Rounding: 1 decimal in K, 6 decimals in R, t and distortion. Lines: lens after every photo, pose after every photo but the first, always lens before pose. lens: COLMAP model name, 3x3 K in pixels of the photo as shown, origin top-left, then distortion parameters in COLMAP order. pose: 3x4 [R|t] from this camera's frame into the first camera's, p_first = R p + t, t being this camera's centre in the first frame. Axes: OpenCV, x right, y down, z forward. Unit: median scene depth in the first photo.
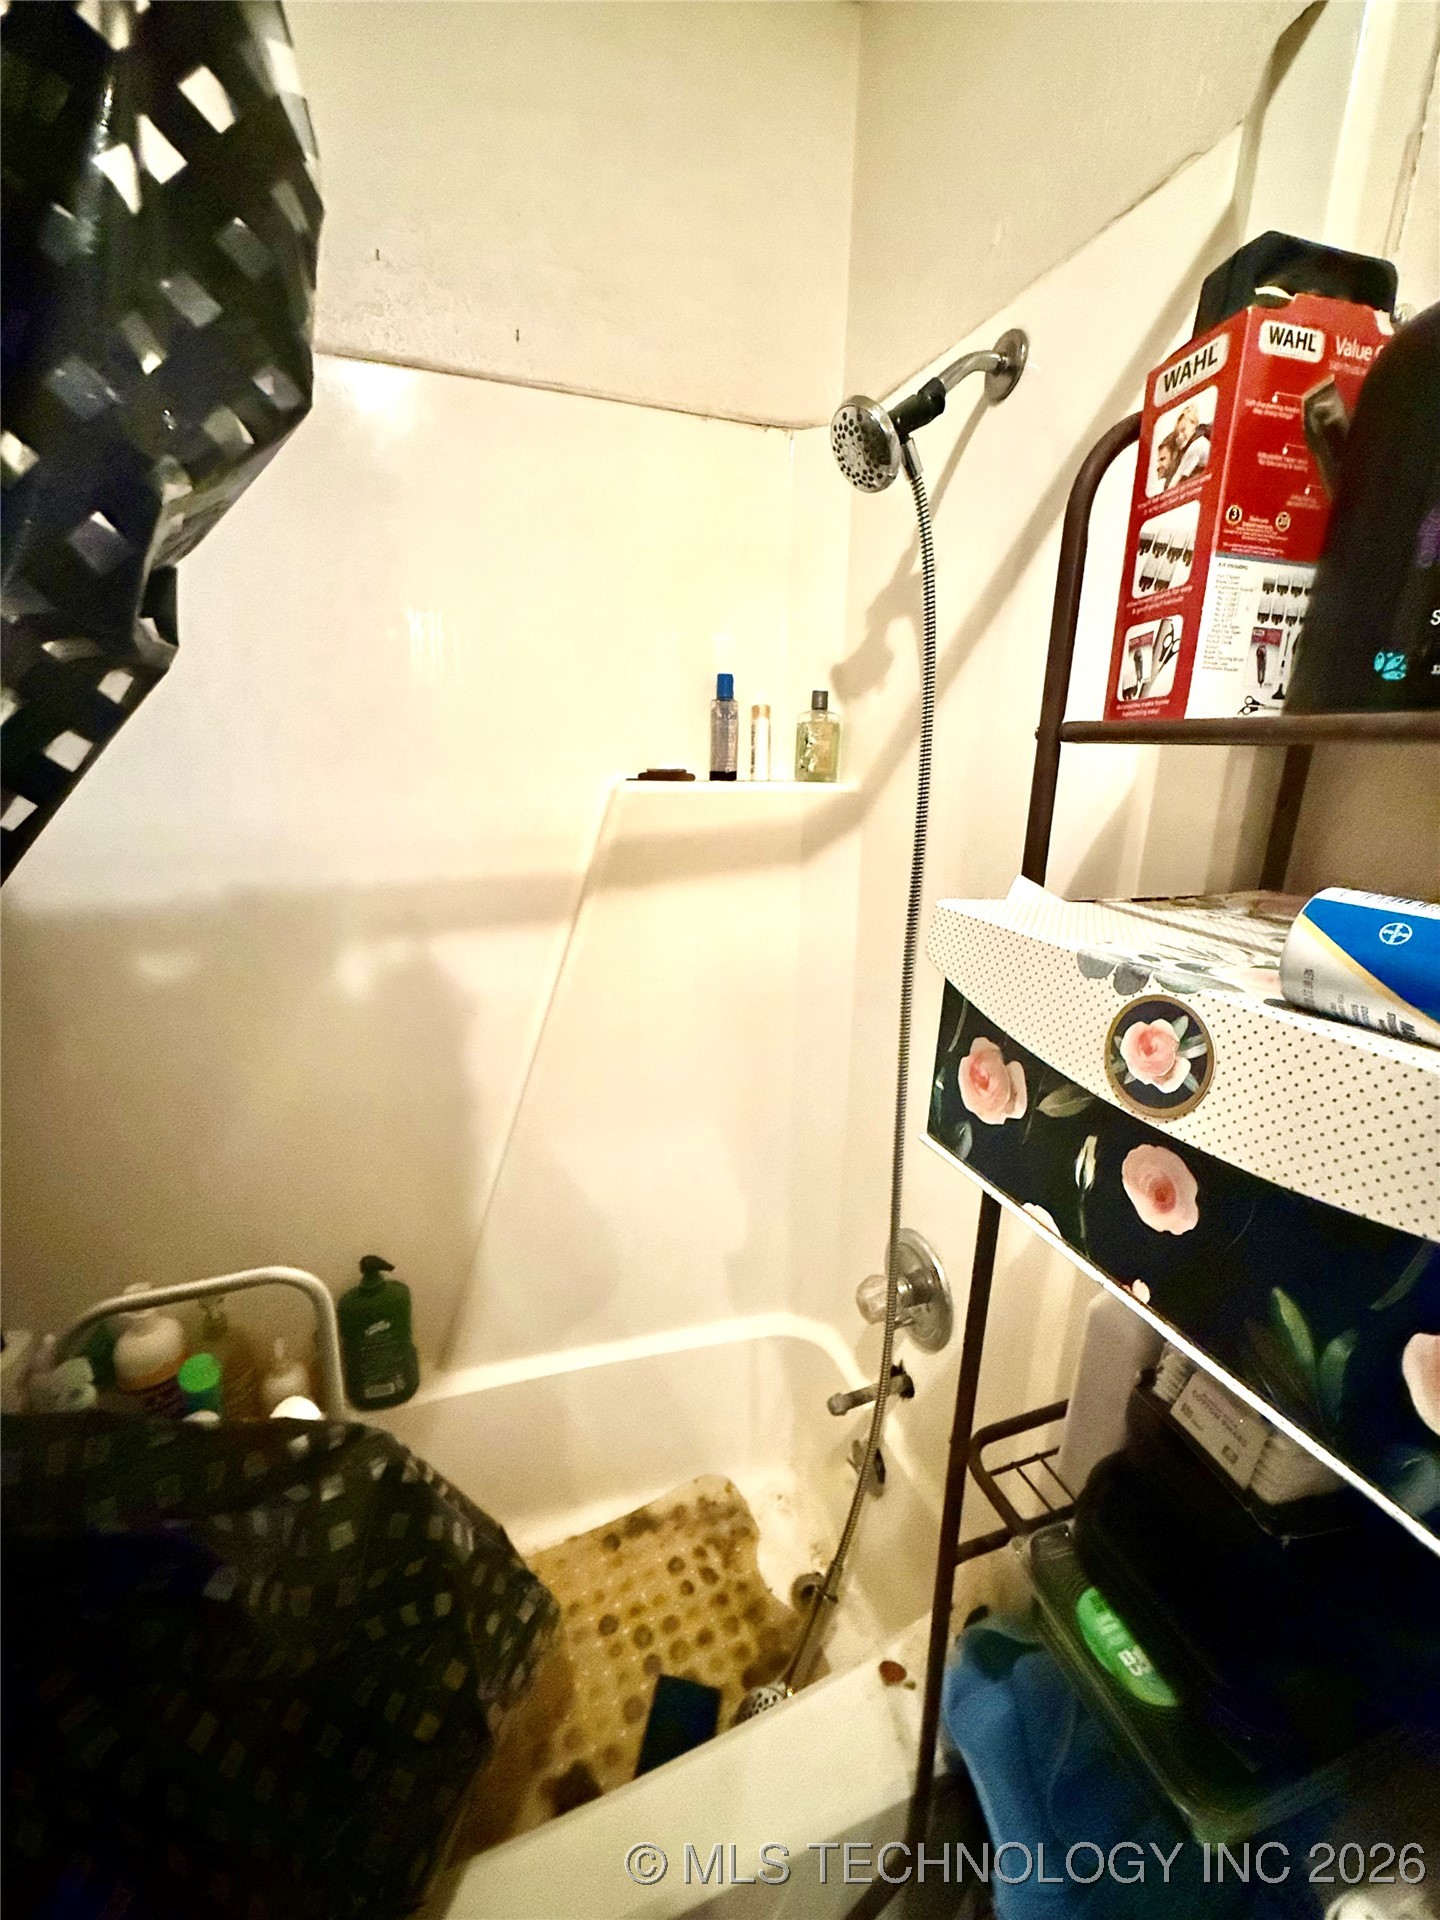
lens RADIAL K [[773.1, 0, 720.0], [0, 773.1, 960.0], [0, 0, 1]] dist [-0.000773, -0.000012]
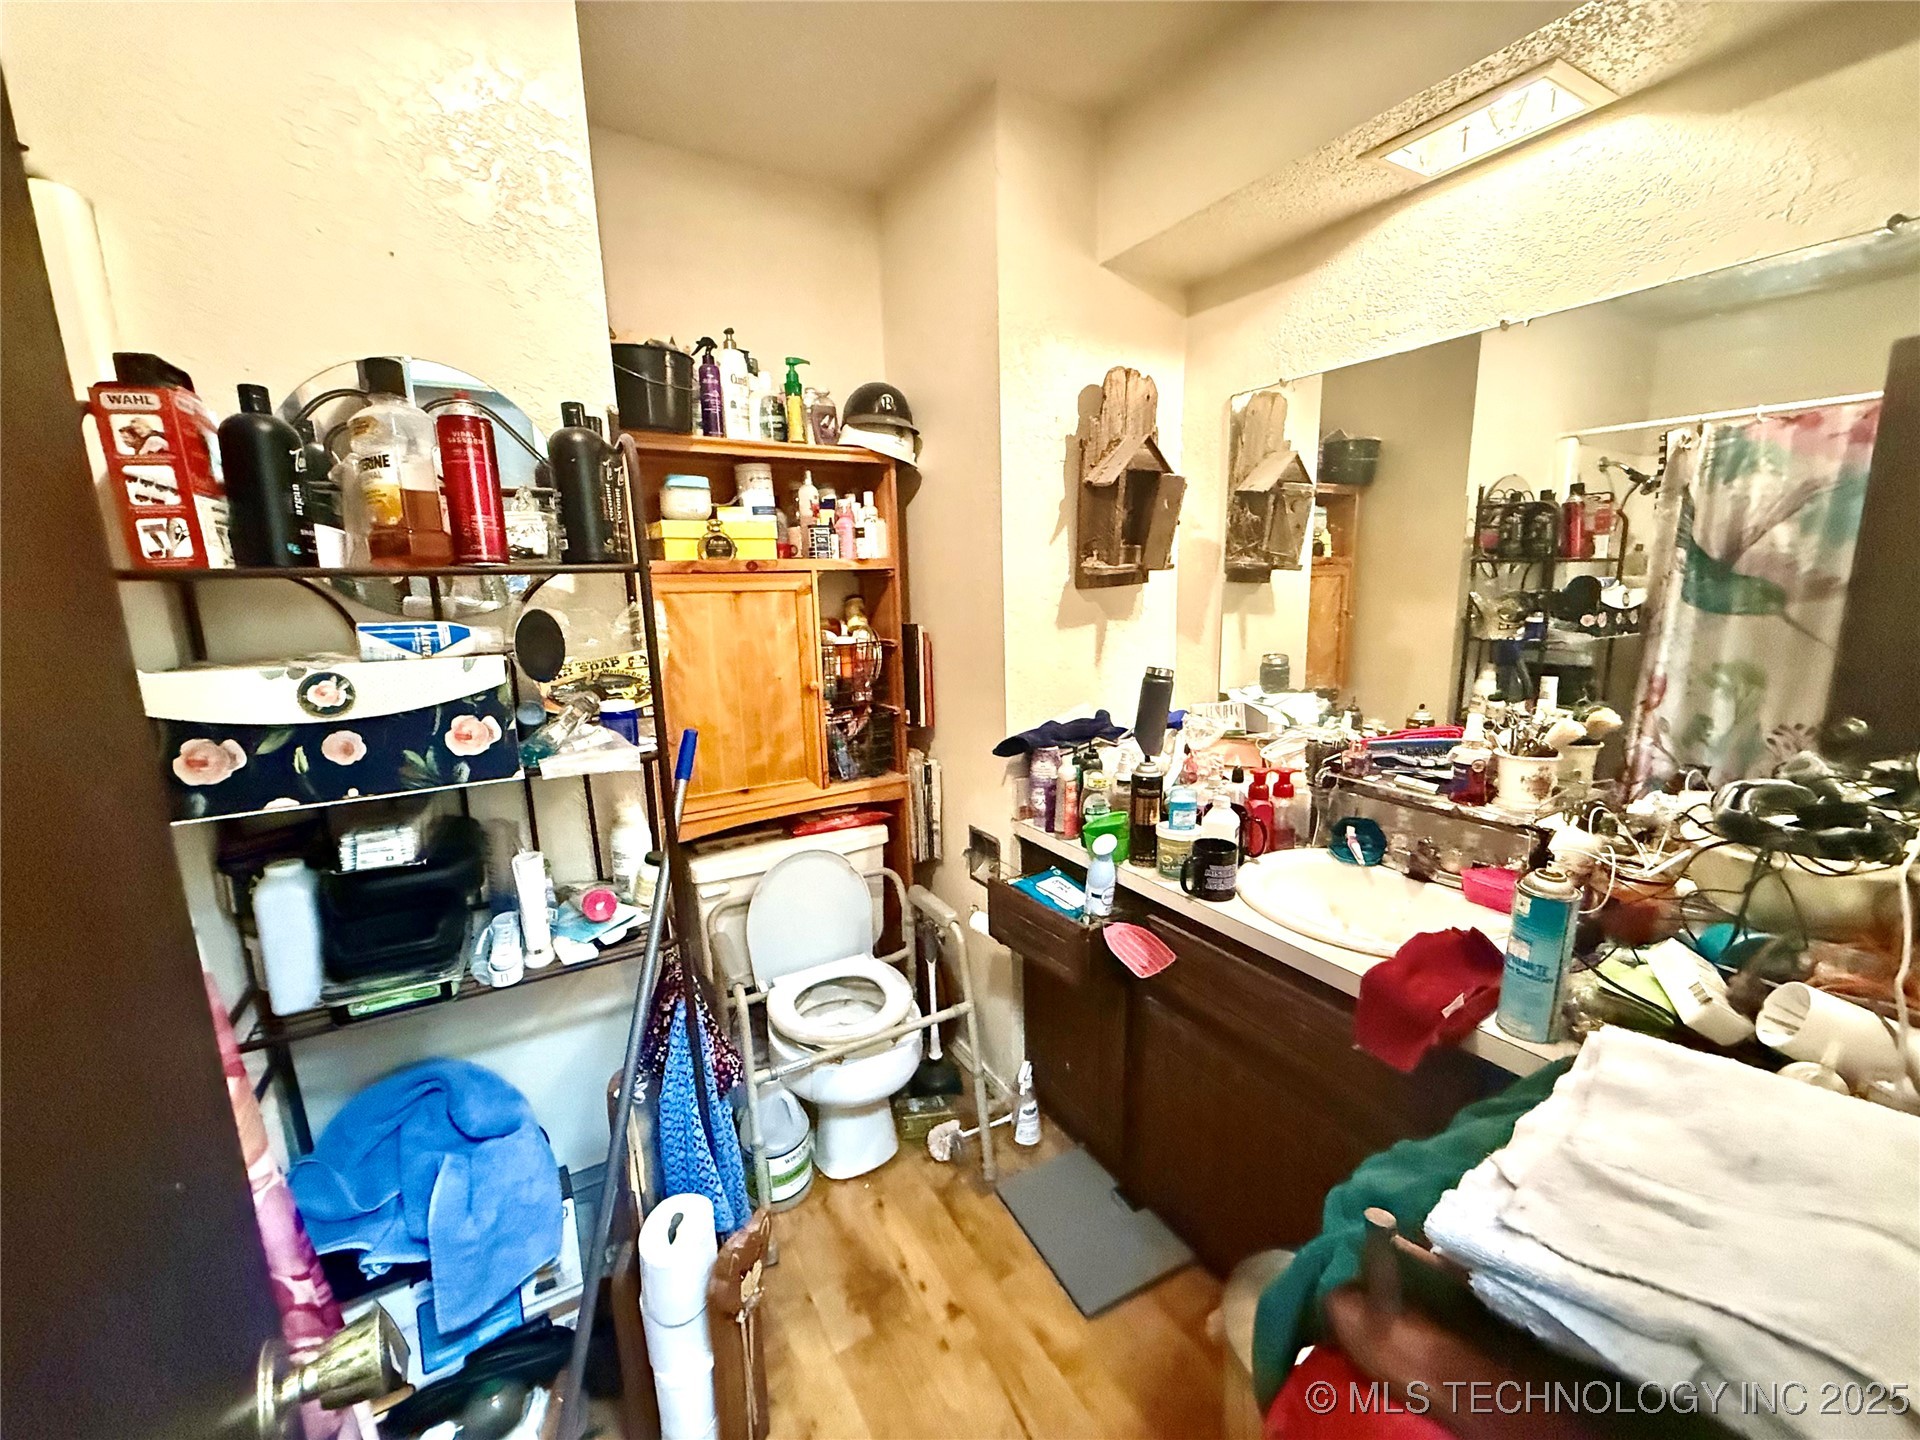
lens RADIAL K [[763.6, 0, 955.7], [0, 763.6, 715.6], [0, 0, 1]] dist [-0.001694, 0.000325]
pose [[-0.186197, -0.192711, 0.963428, -1.882895], [0.279835, 0.929561, 0.240019, 0.132862], [-0.941819, 0.314291, -0.119154, -0.542816]]
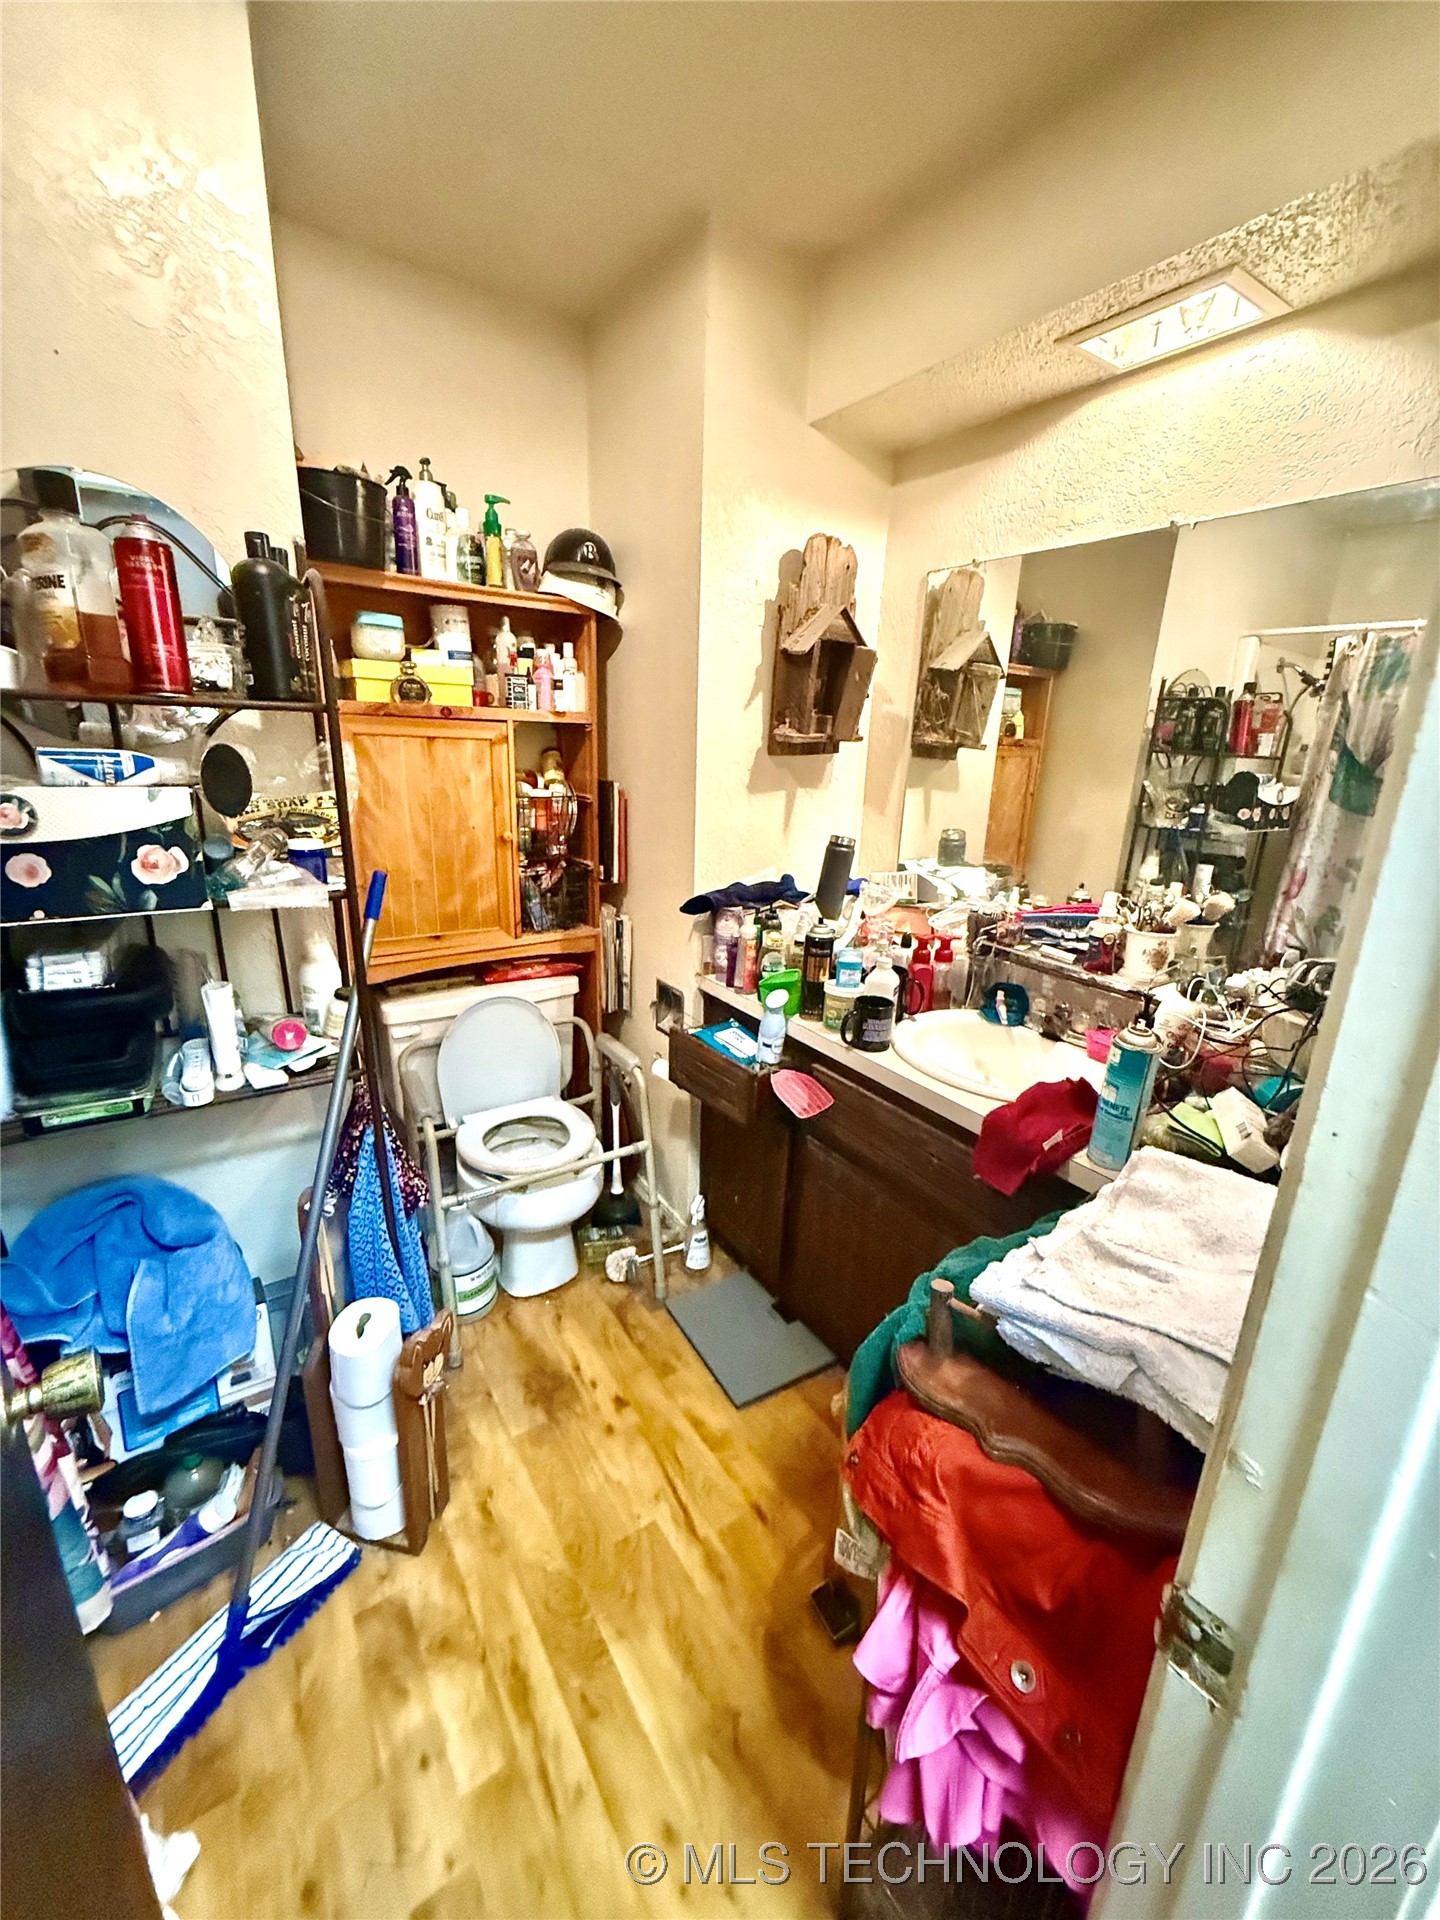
lens RADIAL K [[763.6, 0, 720.7], [0, 763.6, 956.4], [0, 0, 1]] dist [-0.001694, 0.000325]
pose [[-0.247581, -0.296862, 0.922267, -2.110434], [0.216869, 0.910769, 0.351379, 0.137373], [-0.944284, 0.287005, -0.161109, -0.610626]]
